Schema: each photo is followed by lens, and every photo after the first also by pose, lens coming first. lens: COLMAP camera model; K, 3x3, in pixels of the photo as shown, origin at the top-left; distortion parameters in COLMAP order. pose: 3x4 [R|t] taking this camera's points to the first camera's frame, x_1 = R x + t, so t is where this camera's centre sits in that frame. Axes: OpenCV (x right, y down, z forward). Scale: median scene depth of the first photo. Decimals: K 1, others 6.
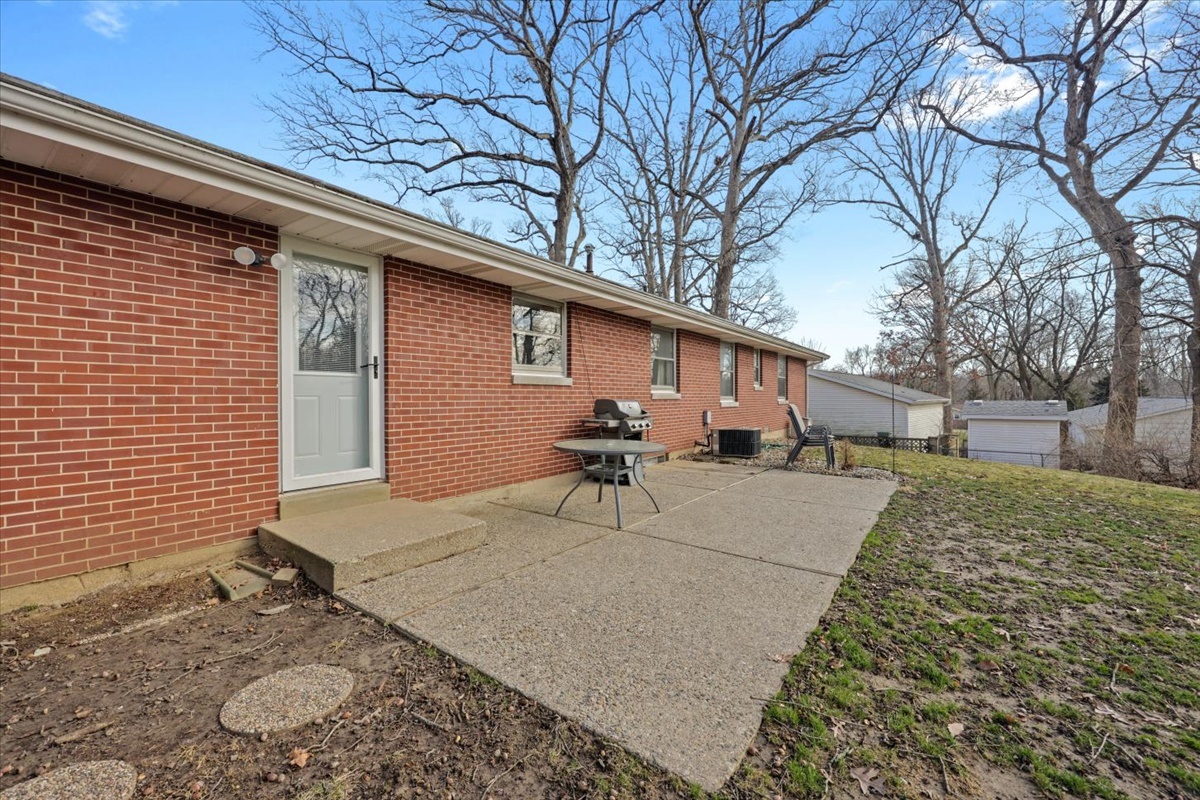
lens RADIAL K [[477.5, 0, 595.0], [0, 477.5, 398.2], [0, 0, 1]] dist [-0.002592, 0.000105]
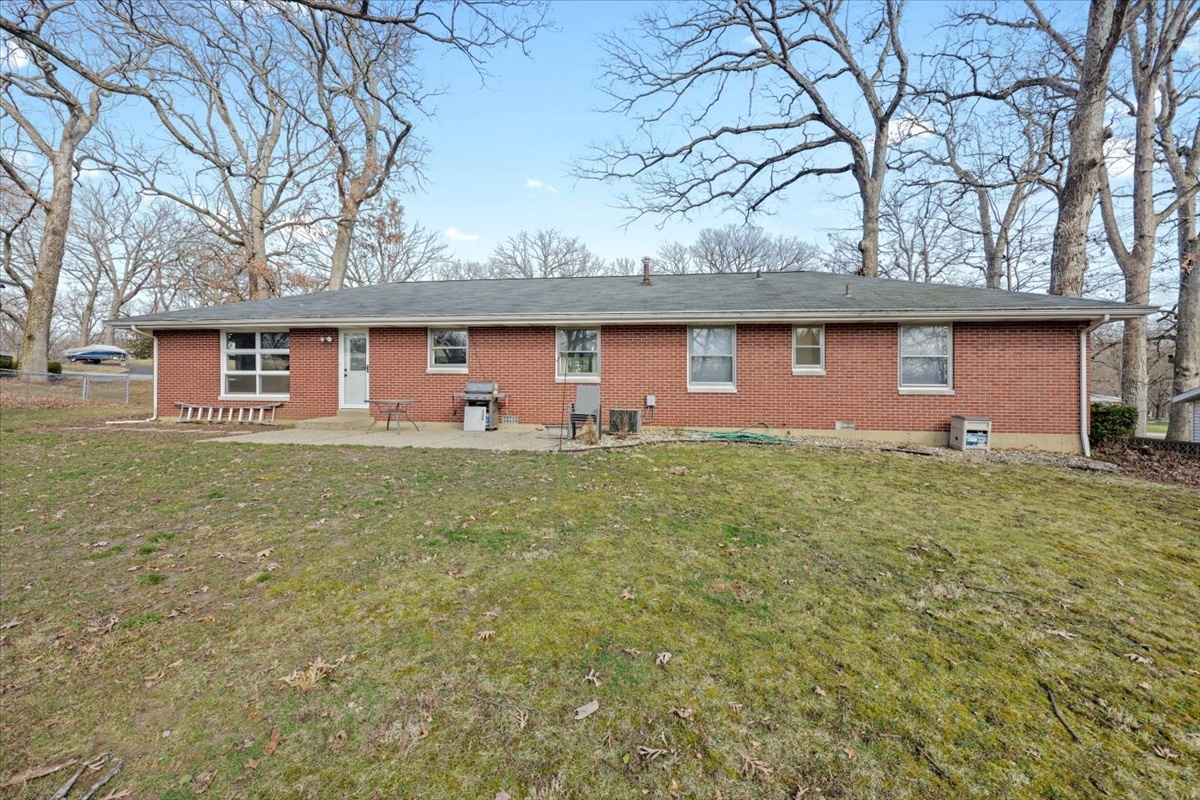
lens RADIAL K [[477.5, 0, 593.7], [0, 477.5, 395.7], [0, 0, 1]] dist [-0.002592, 0.000105]
pose [[0.461143, 0.008242, -0.887287, 0.539863], [-0.017529, 0.999846, 0.000177, 0.013773], [0.887152, 0.015472, 0.461217, 0.183112]]
